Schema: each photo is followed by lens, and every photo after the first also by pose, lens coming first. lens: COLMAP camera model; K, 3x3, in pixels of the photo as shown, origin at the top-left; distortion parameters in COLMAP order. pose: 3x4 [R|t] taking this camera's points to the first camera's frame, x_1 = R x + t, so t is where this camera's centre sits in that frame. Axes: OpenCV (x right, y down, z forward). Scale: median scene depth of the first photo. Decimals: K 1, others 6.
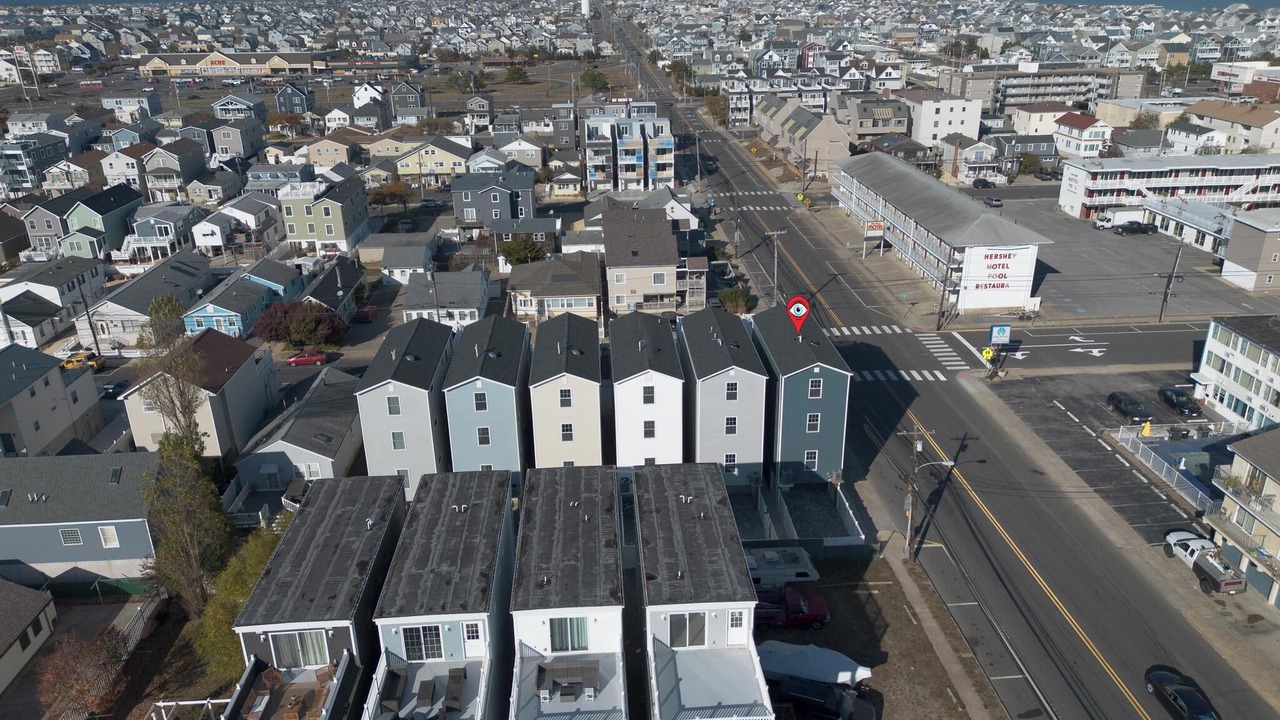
lens RADIAL K [[899.4, 0, 639.2], [0, 899.4, 358.9], [0, 0, 1]] dist [0.068489, -0.070661]
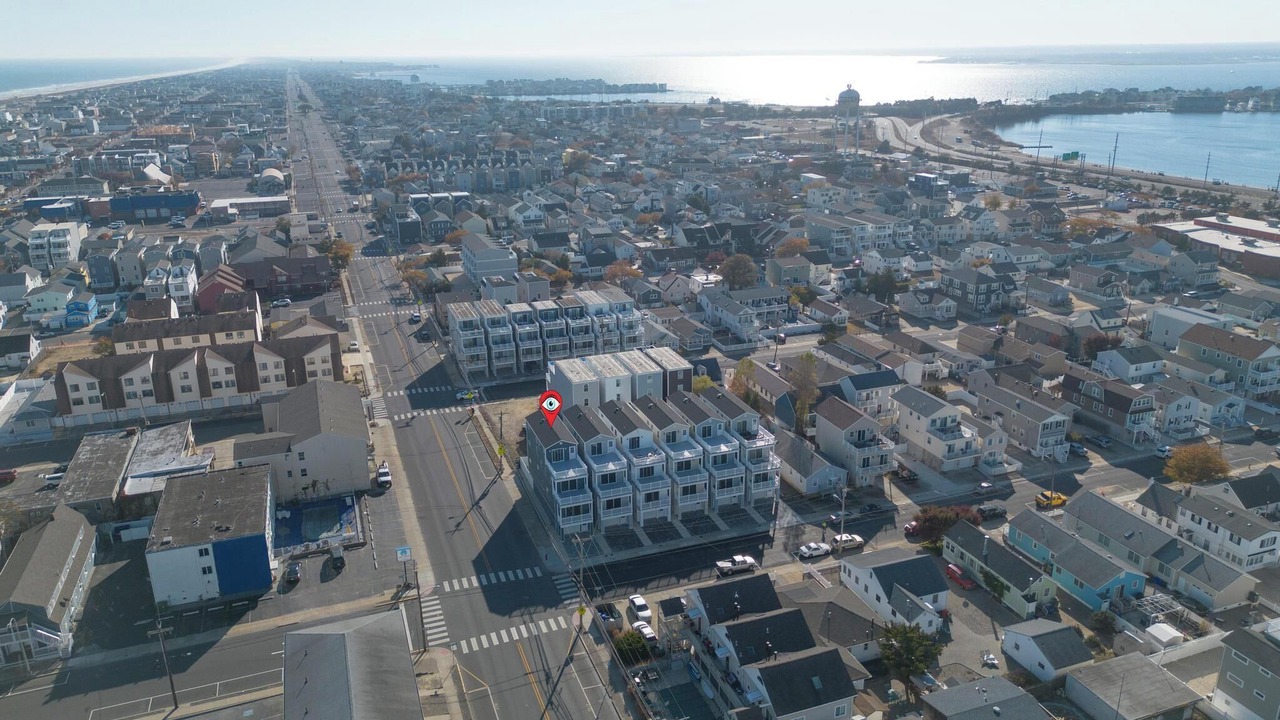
lens RADIAL K [[899.4, 0, 641.4], [0, 899.4, 359.2], [0, 0, 1]] dist [0.068489, -0.070661]
pose [[-0.956200, 0.119069, -0.267402, 0.256582], [-0.087782, 0.754836, 0.650013, -0.742054], [0.279241, 0.645015, -0.711322, 1.223612]]
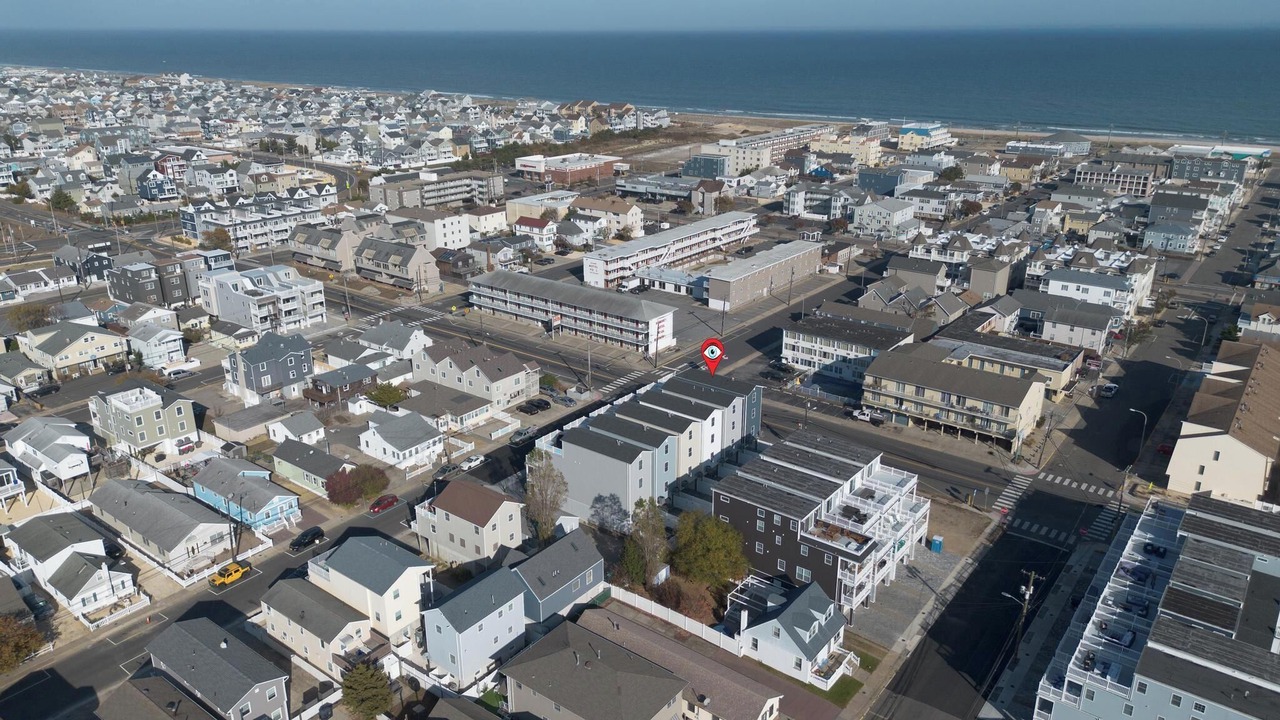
lens RADIAL K [[899.4, 0, 635.3], [0, 899.4, 366.3], [0, 0, 1]] dist [0.068489, -0.070661]
pose [[0.653527, -0.249848, 0.714478, -0.758359], [0.281130, 0.956547, 0.077351, -0.143229], [-0.702758, 0.150310, 0.695369, -0.170632]]
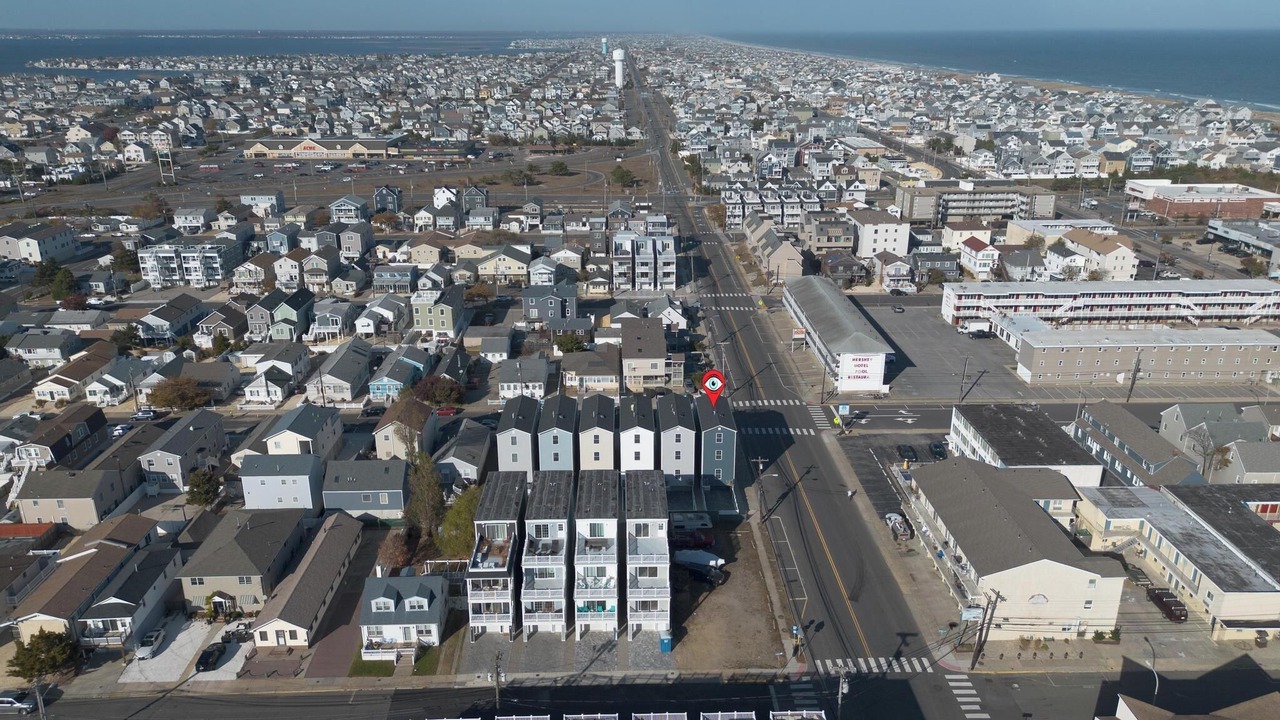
lens RADIAL K [[899.4, 0, 637.2], [0, 899.4, 359.6], [0, 0, 1]] dist [0.068489, -0.070661]
pose [[0.999203, 0.025387, -0.030820, 0.033127], [-0.026731, 0.998673, -0.044018, -0.024081], [0.029661, 0.044806, 0.998555, -0.503283]]
